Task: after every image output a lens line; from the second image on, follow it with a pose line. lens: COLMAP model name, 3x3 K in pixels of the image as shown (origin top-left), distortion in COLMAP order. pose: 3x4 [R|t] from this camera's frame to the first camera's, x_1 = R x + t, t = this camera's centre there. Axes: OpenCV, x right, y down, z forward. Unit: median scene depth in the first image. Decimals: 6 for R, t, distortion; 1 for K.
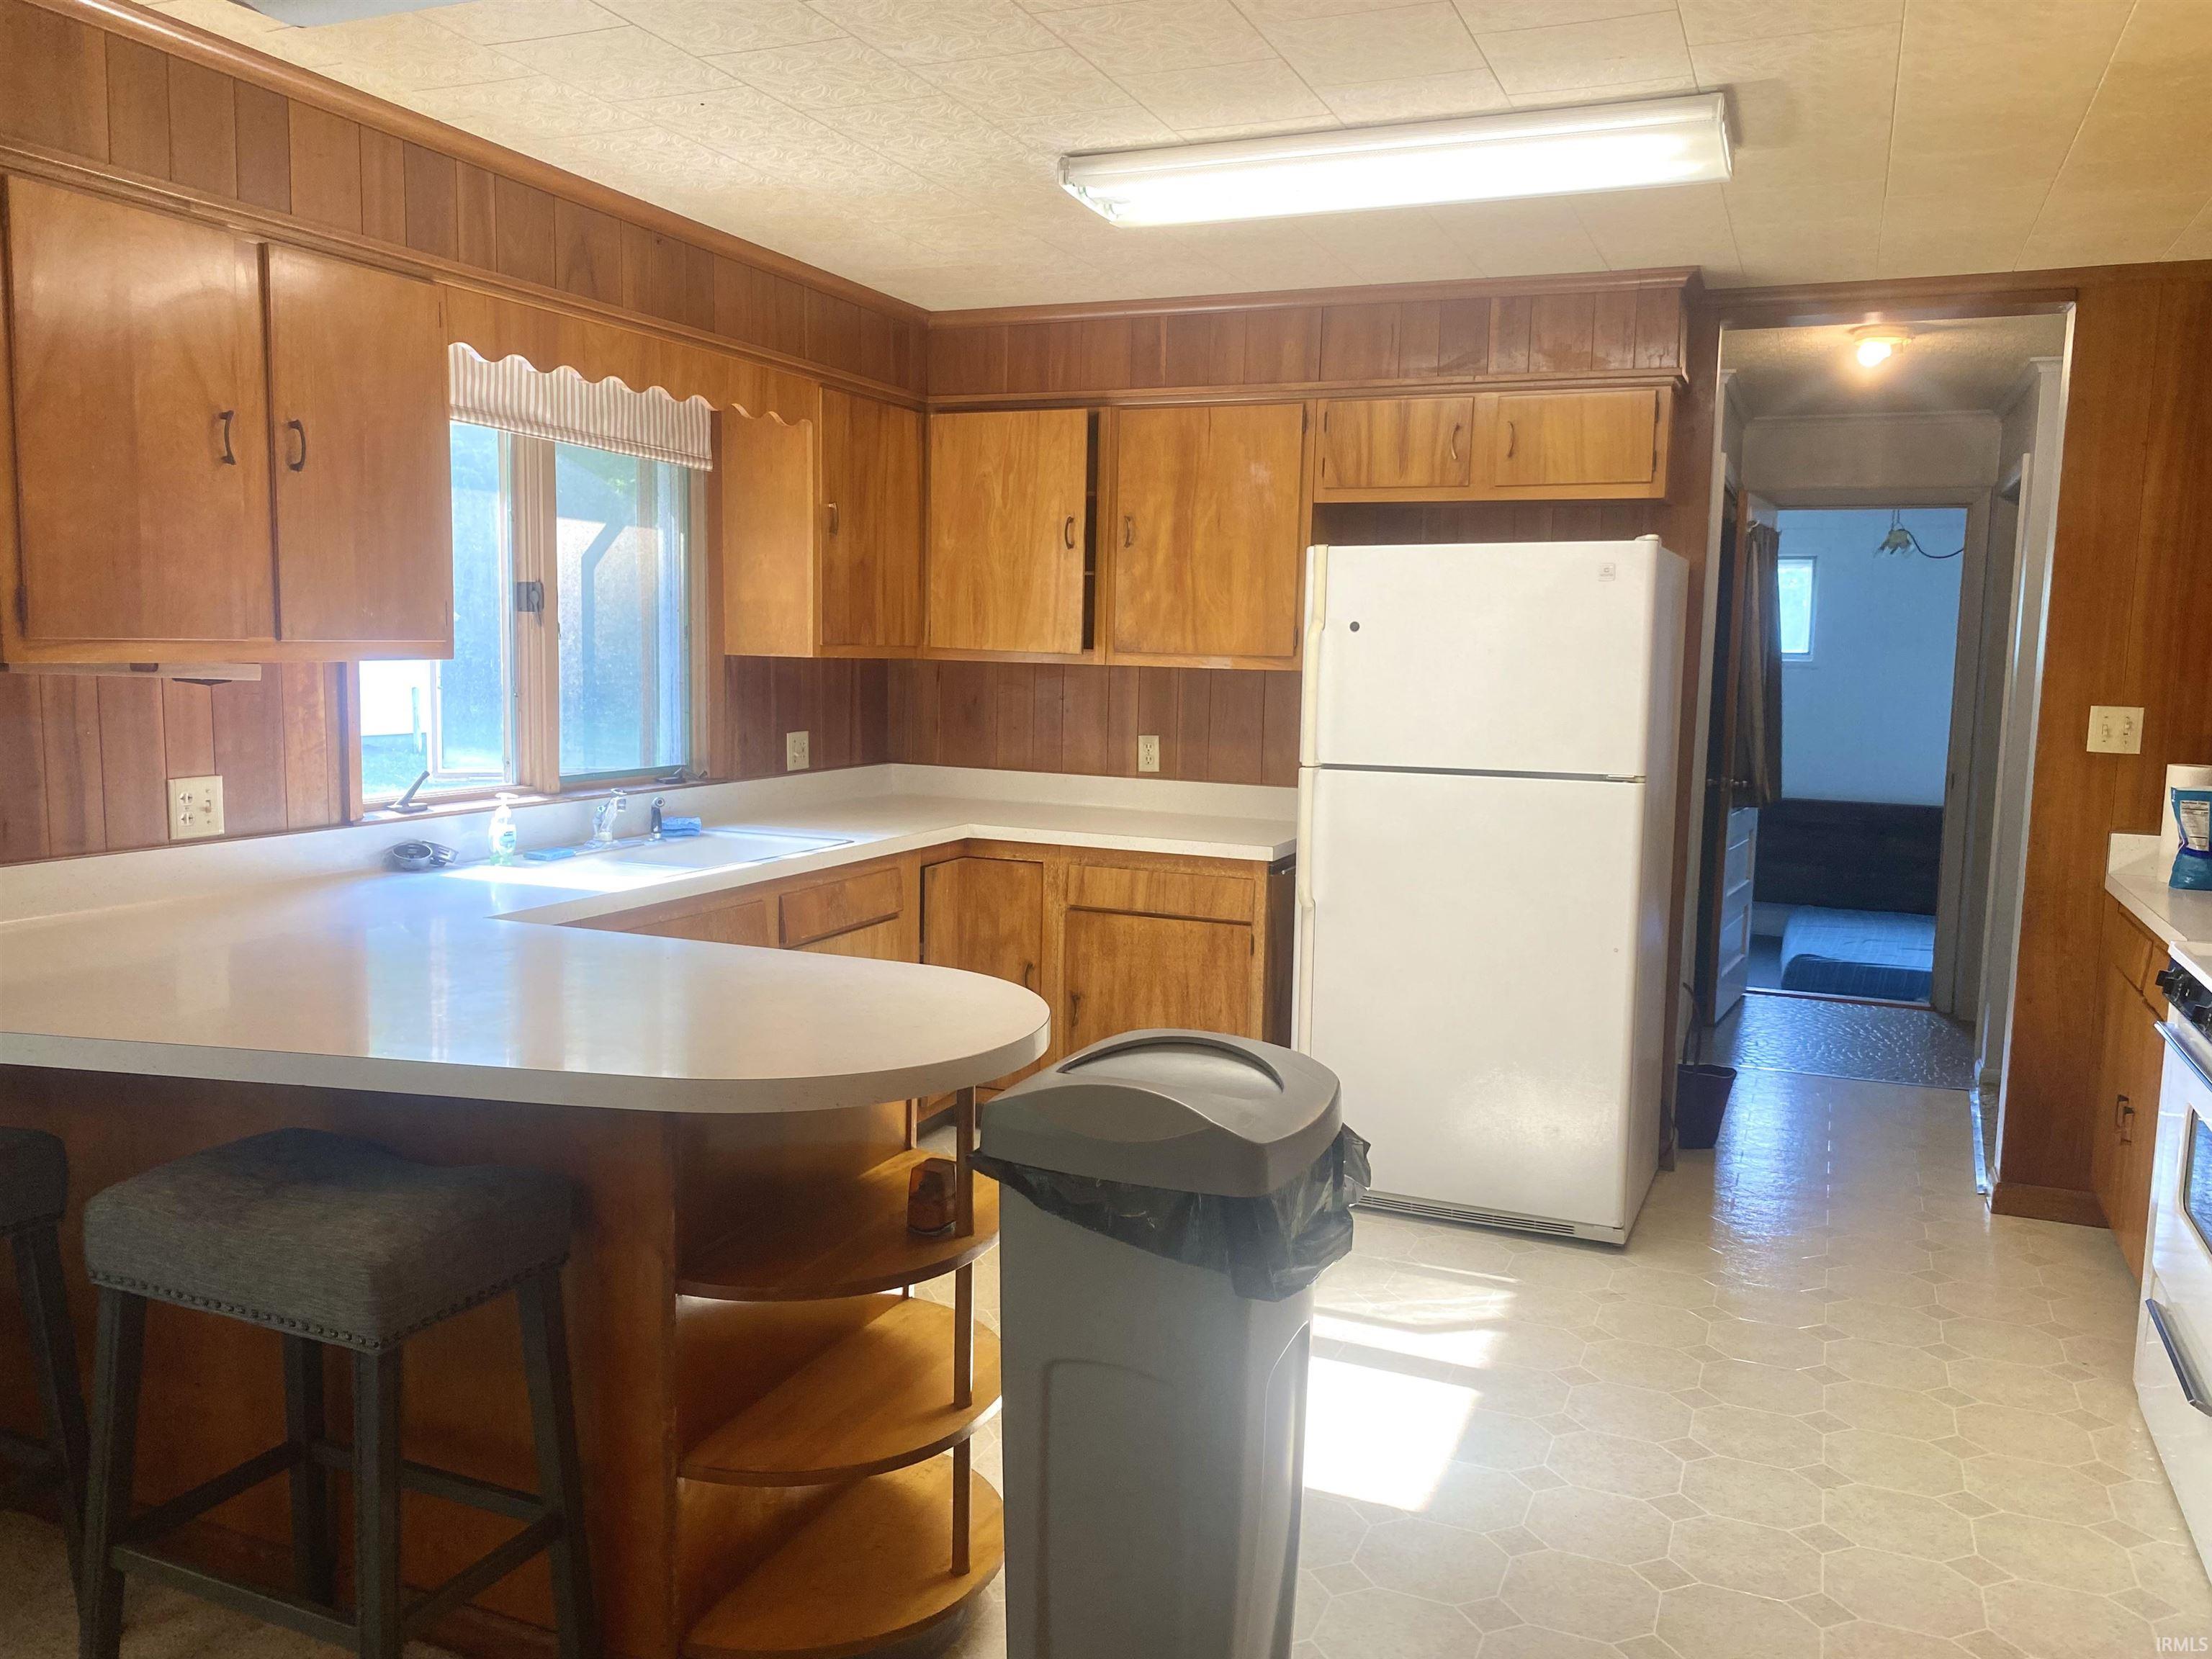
lens RADIAL K [[1689.1, 0, 1109.0], [0, 1689.1, 827.5], [0, 0, 1]] dist [0.043208, -0.055906]
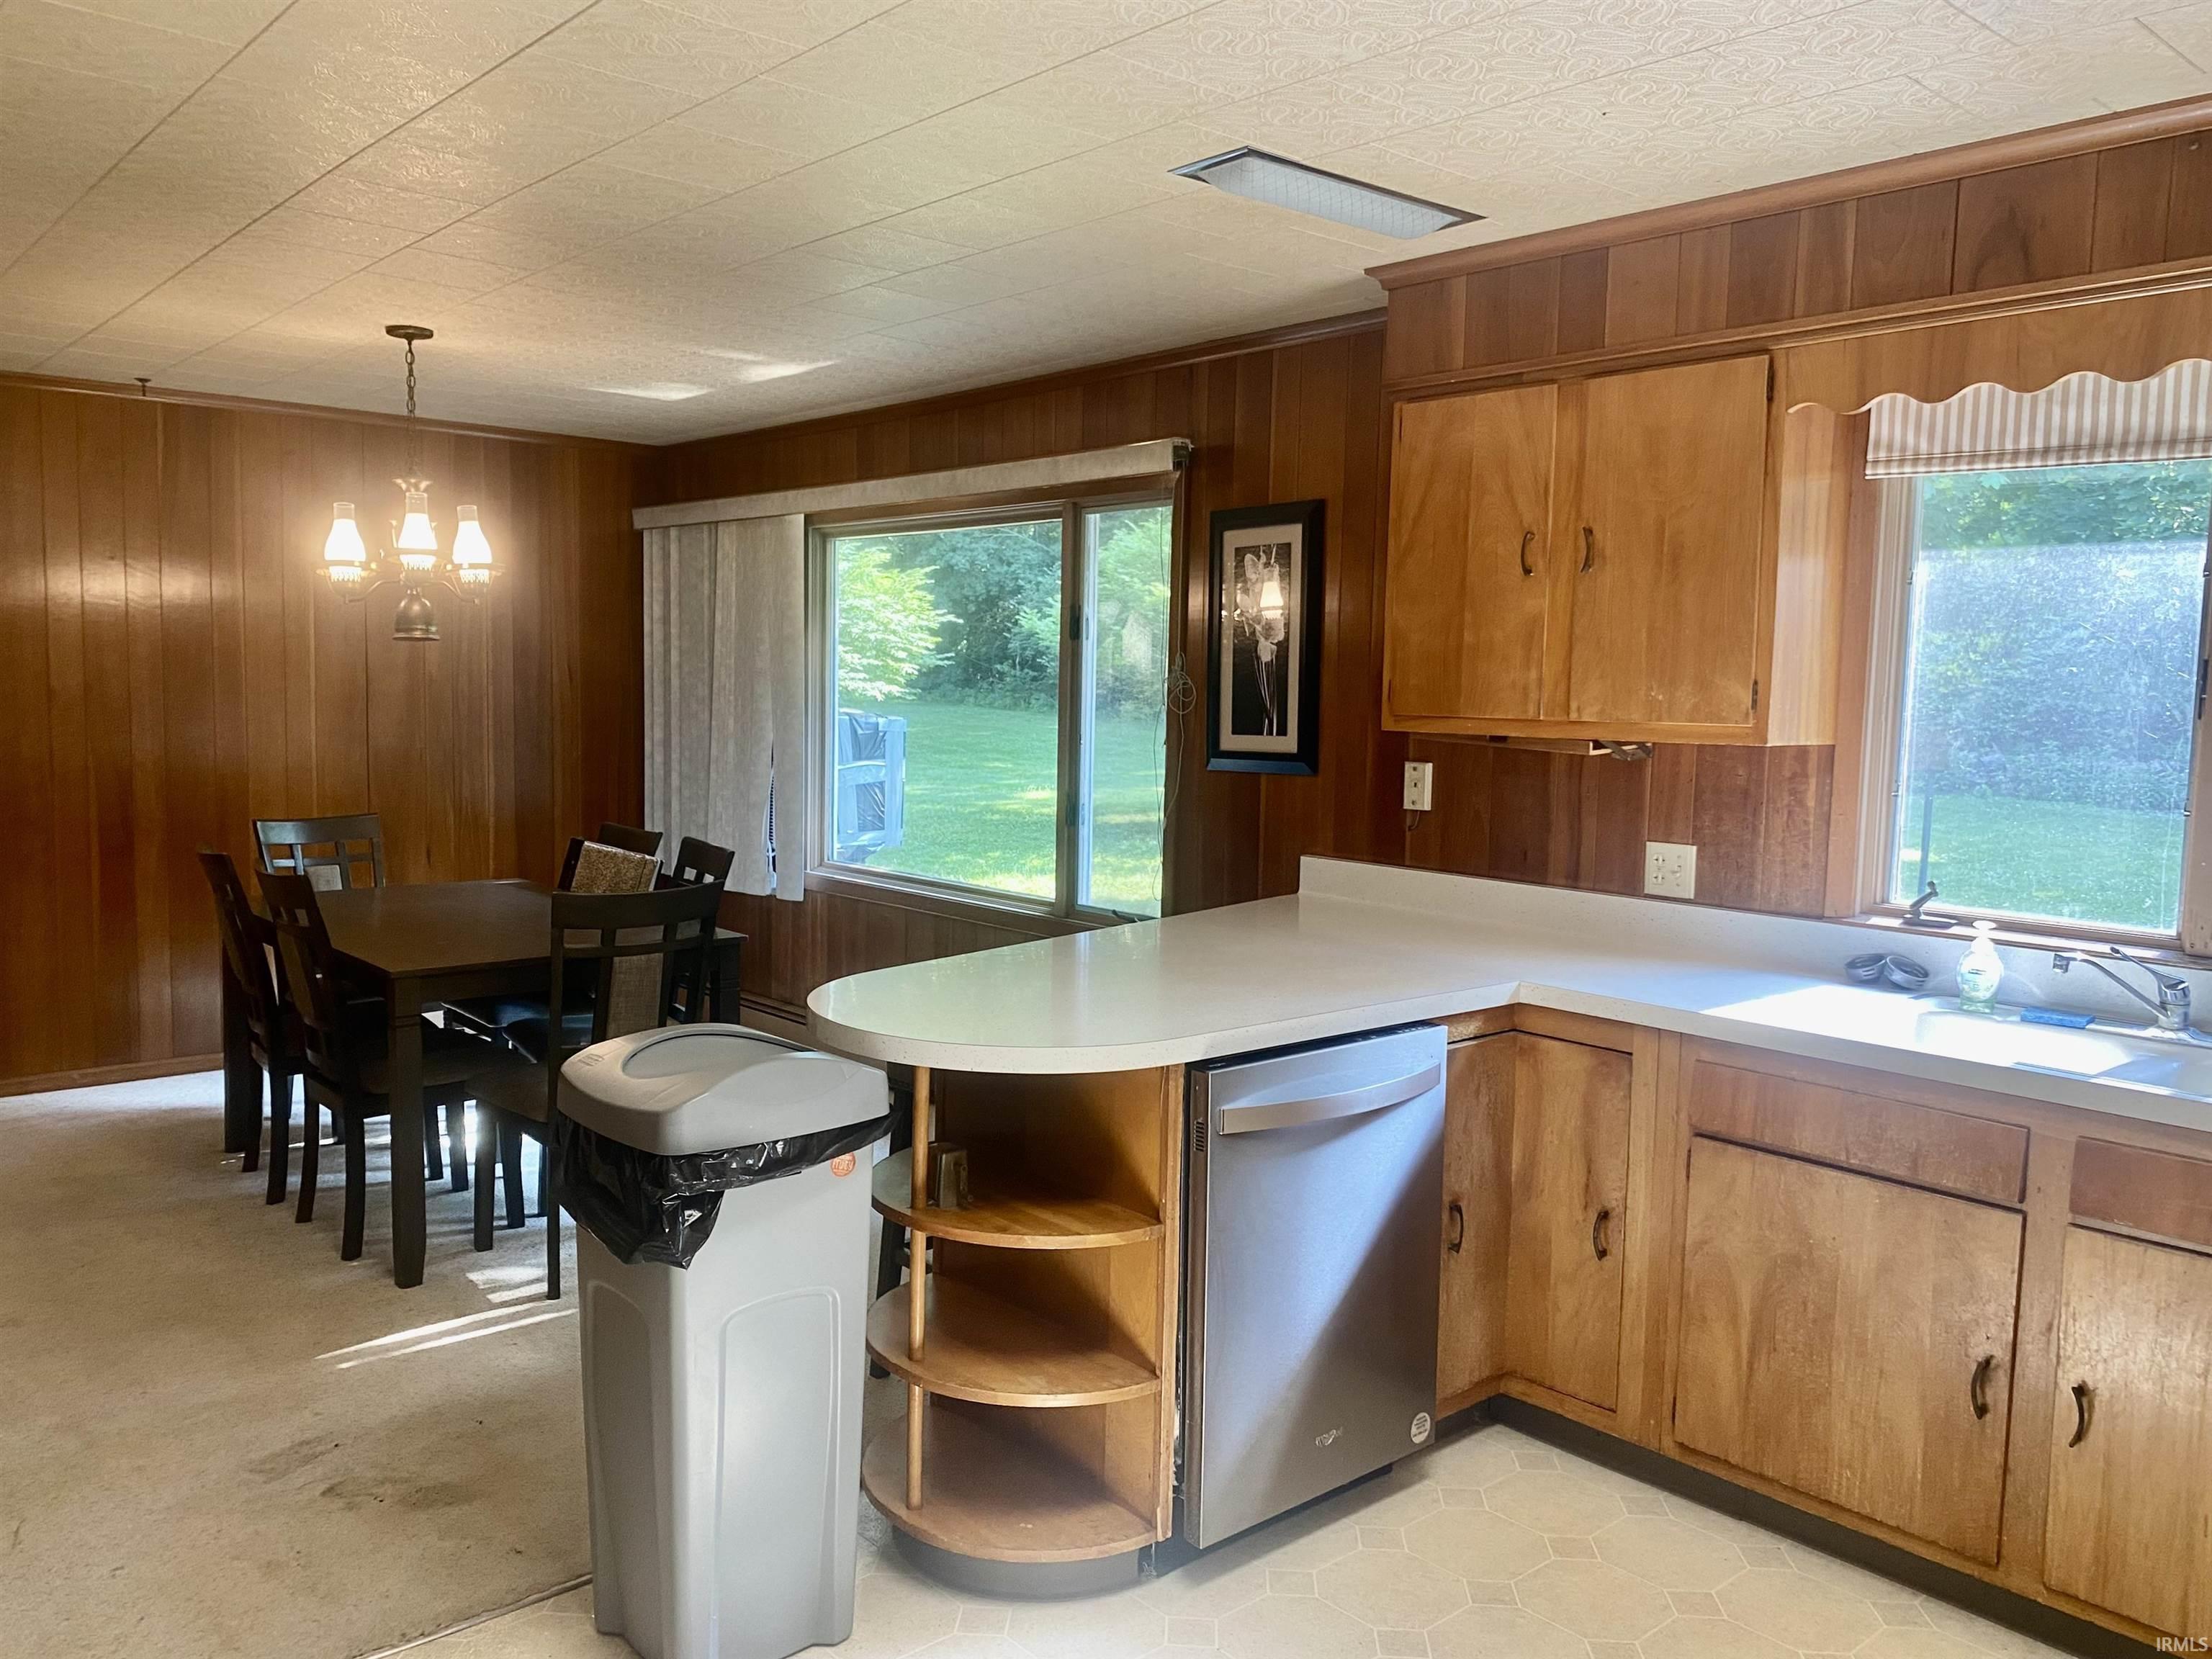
lens RADIAL K [[1689.1, 0, 1108.4], [0, 1689.1, 826.8], [0, 0, 1]] dist [0.043208, -0.055906]
pose [[-0.416153, 0.055578, -0.907594, 0.646528], [-0.128940, 0.984437, 0.119406, -0.127033], [0.900106, 0.166717, -0.402510, 1.113890]]
